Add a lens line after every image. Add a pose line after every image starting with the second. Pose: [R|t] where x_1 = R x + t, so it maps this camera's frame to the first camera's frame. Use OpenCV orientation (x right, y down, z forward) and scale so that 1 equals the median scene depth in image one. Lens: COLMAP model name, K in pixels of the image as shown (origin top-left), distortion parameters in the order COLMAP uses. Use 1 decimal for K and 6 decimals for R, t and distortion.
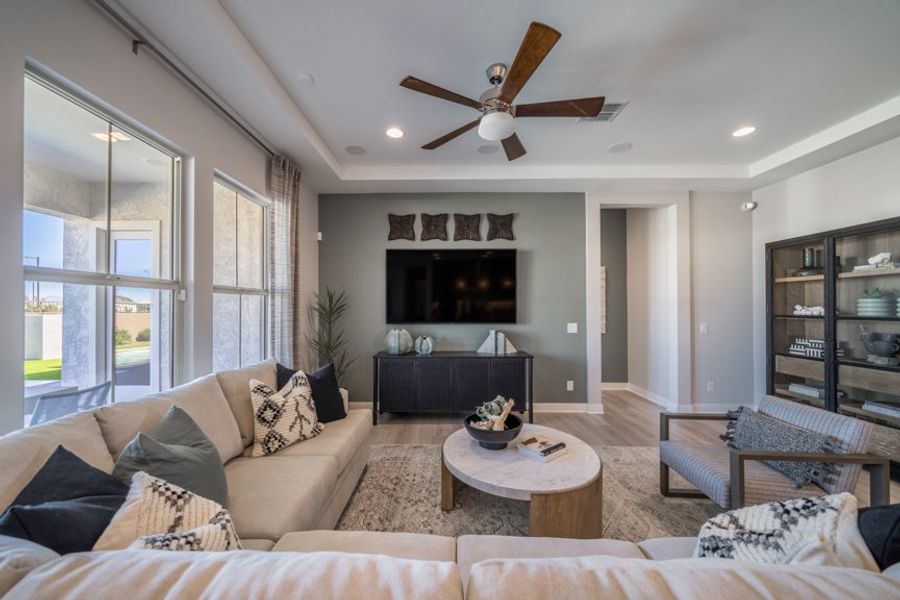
lens RADIAL K [[320.4, 0, 443.5], [0, 320.4, 304.8], [0, 0, 1]] dist [-0.008082, -0.000128]
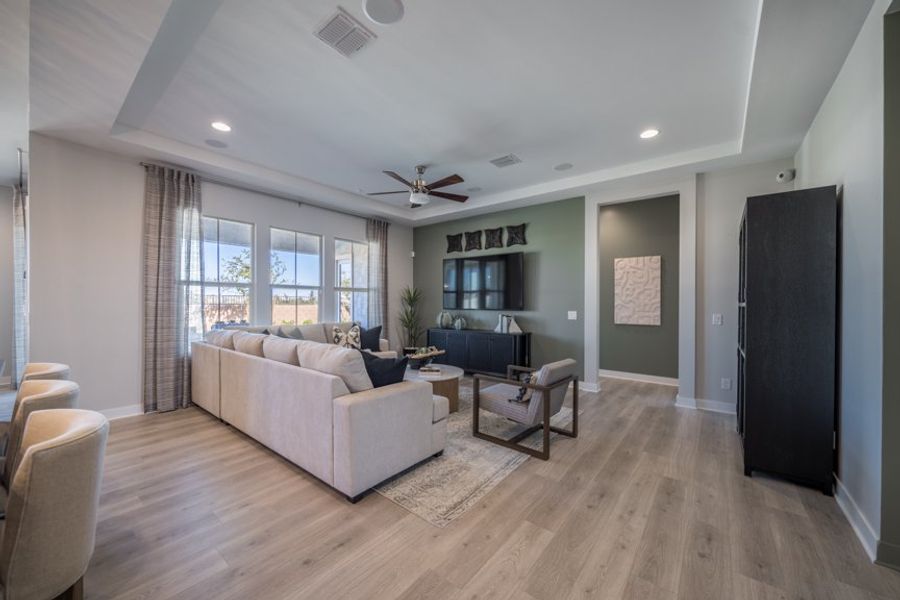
lens RADIAL K [[337.4, 0, 447.5], [0, 337.4, 307.0], [0, 0, 1]] dist [0.003715, 0.000110]
pose [[0.792432, 0.012758, -0.609827, 0.851625], [0.002036, 0.999720, 0.023560, 0.013820], [0.609957, -0.019912, 0.792185, -0.267665]]
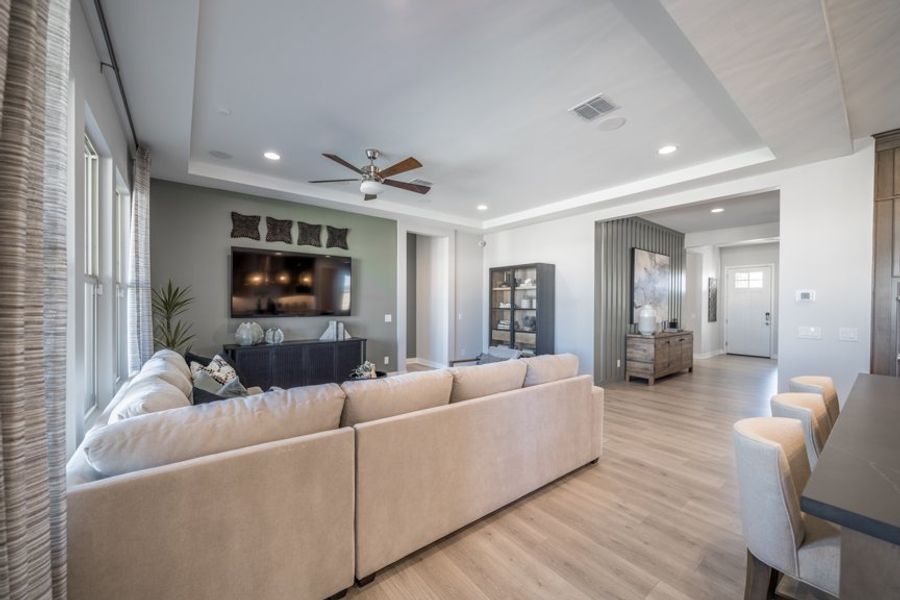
lens RADIAL K [[337.4, 0, 441.0], [0, 337.4, 306.2], [0, 0, 1]] dist [0.003715, 0.000110]
pose [[0.787573, -0.000661, 0.616221, -0.334925], [-0.010055, 0.999853, 0.013923, -0.001758], [-0.616139, -0.017162, 0.787450, -0.300077]]
